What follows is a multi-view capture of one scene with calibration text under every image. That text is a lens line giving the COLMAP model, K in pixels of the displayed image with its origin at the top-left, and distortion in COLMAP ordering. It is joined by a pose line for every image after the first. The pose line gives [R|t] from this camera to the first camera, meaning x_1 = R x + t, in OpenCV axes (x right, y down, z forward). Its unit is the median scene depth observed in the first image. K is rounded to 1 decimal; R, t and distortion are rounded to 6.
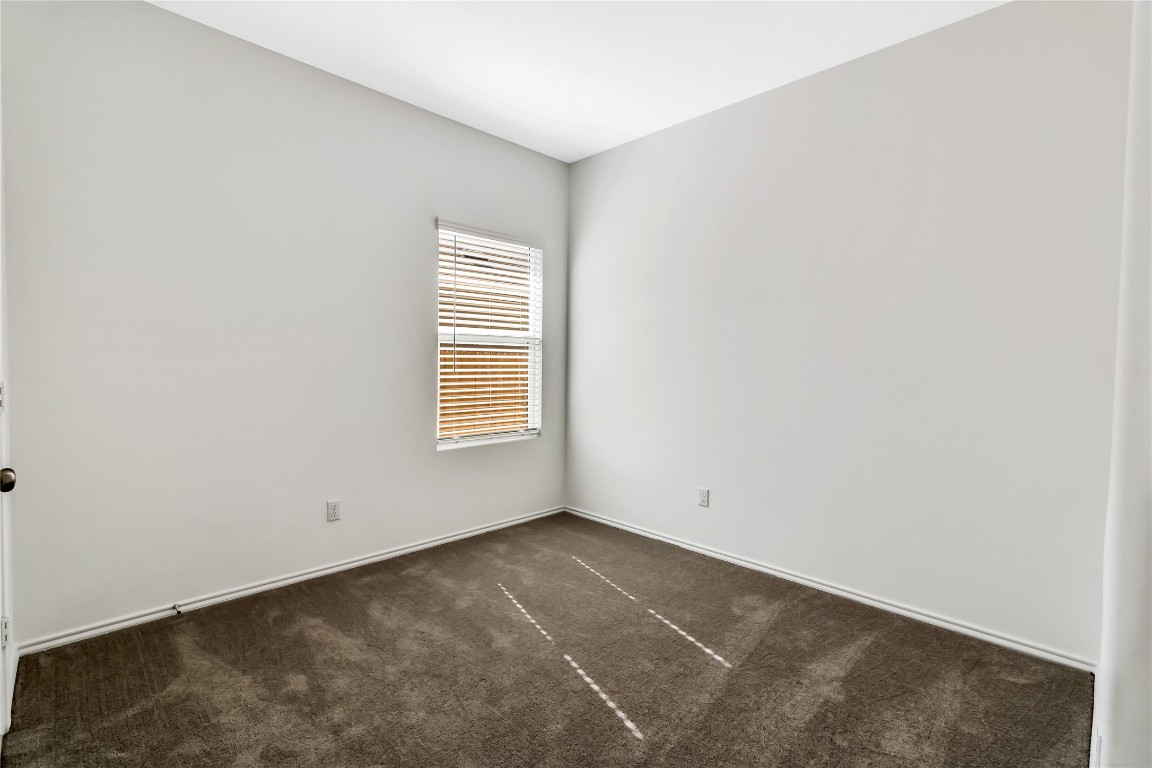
lens RADIAL K [[530.4, 0, 576.0], [0, 530.4, 384.0], [0, 0, 1]] dist [-0.000966, 0.000461]
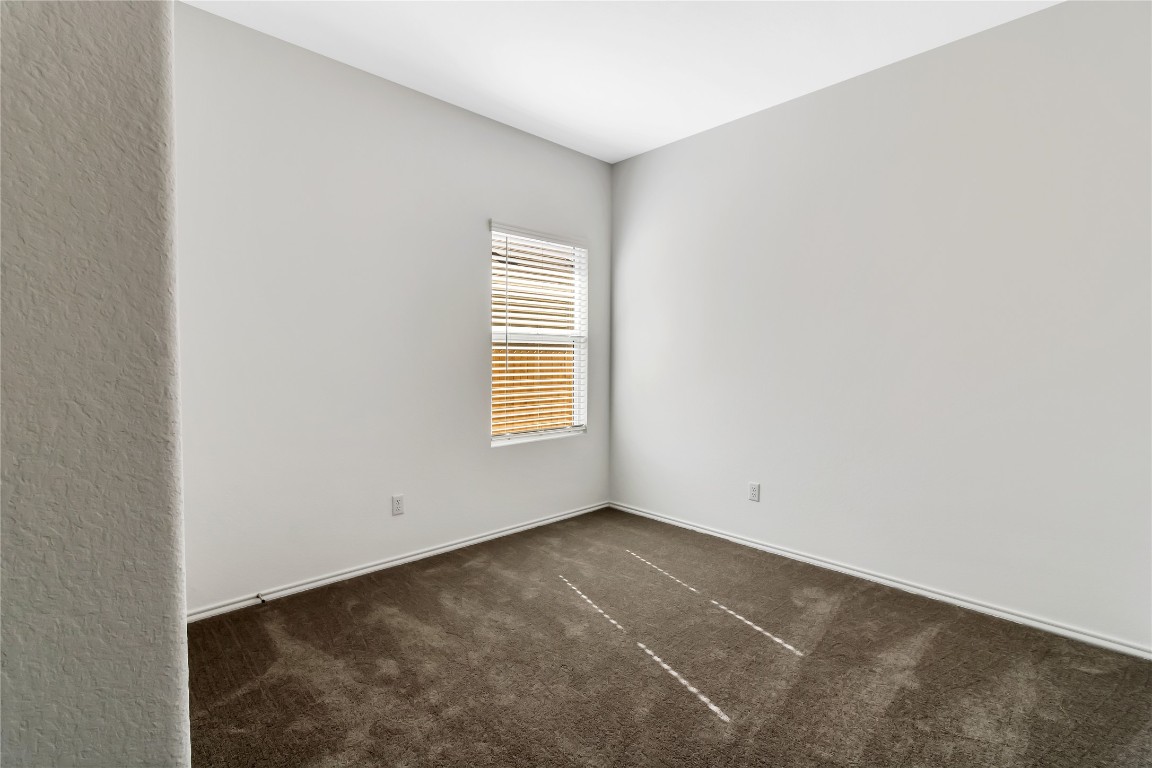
lens RADIAL K [[530.4, 0, 576.0], [0, 530.4, 384.0], [0, 0, 1]] dist [-0.000966, 0.000461]
pose [[0.999590, -0.006955, -0.027791, -0.109594], [0.007075, 0.999966, 0.004204, 0.000936], [0.027760, -0.004399, 0.999605, -0.034210]]
